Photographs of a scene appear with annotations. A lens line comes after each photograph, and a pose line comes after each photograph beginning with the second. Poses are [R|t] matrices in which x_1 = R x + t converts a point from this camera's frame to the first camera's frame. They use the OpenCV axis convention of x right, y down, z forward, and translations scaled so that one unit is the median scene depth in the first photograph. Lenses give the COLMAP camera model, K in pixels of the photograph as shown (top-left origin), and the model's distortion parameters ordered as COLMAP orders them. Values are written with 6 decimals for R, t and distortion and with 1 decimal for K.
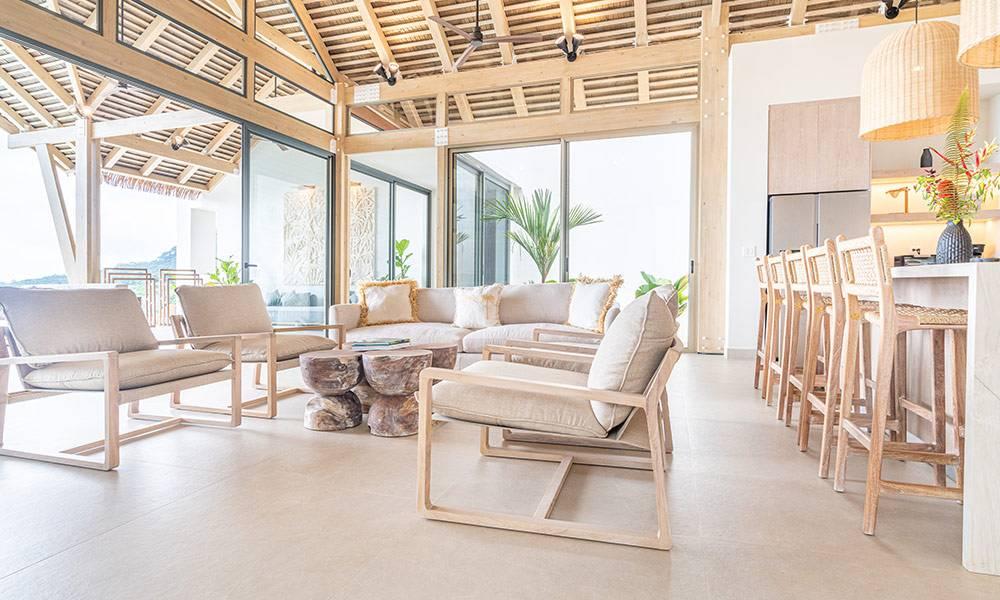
lens RADIAL K [[527.0, 0, 498.1], [0, 527.0, 279.6], [0, 0, 1]] dist [0.000147, 0.000572]
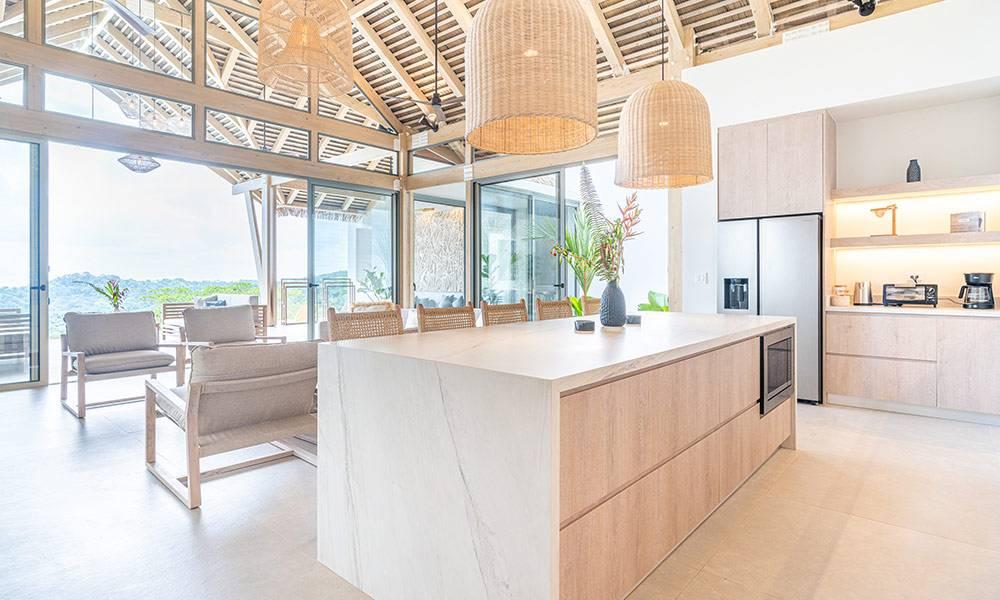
lens RADIAL K [[527.0, 0, 498.1], [0, 527.0, 279.6], [0, 0, 1]] dist [0.000147, 0.000572]
pose [[0.916461, 0.010664, -0.399983, 0.424118], [-0.009323, 0.999943, 0.005298, -0.041106], [0.400016, -0.001127, 0.916507, -0.043341]]
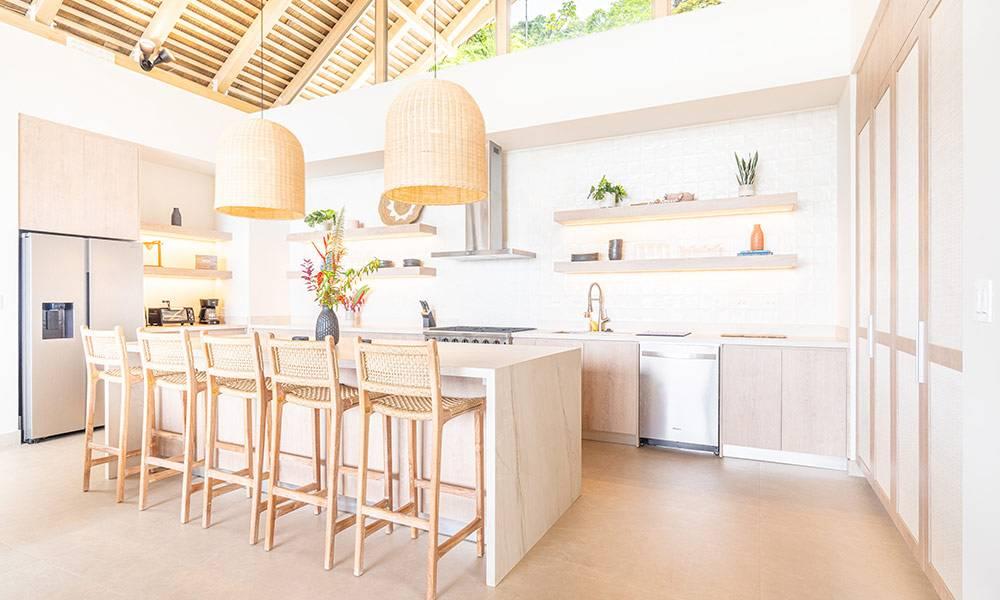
lens RADIAL K [[517.3, 0, 500.0], [0, 517.3, 300.0], [0, 0, 1]] dist [0.004252, 0.000916]
pose [[0.160483, 0.016179, 0.986906, -0.096055], [-0.007383, 0.999857, -0.015190, -0.039678], [-0.987011, -0.004848, 0.160580, 0.142852]]
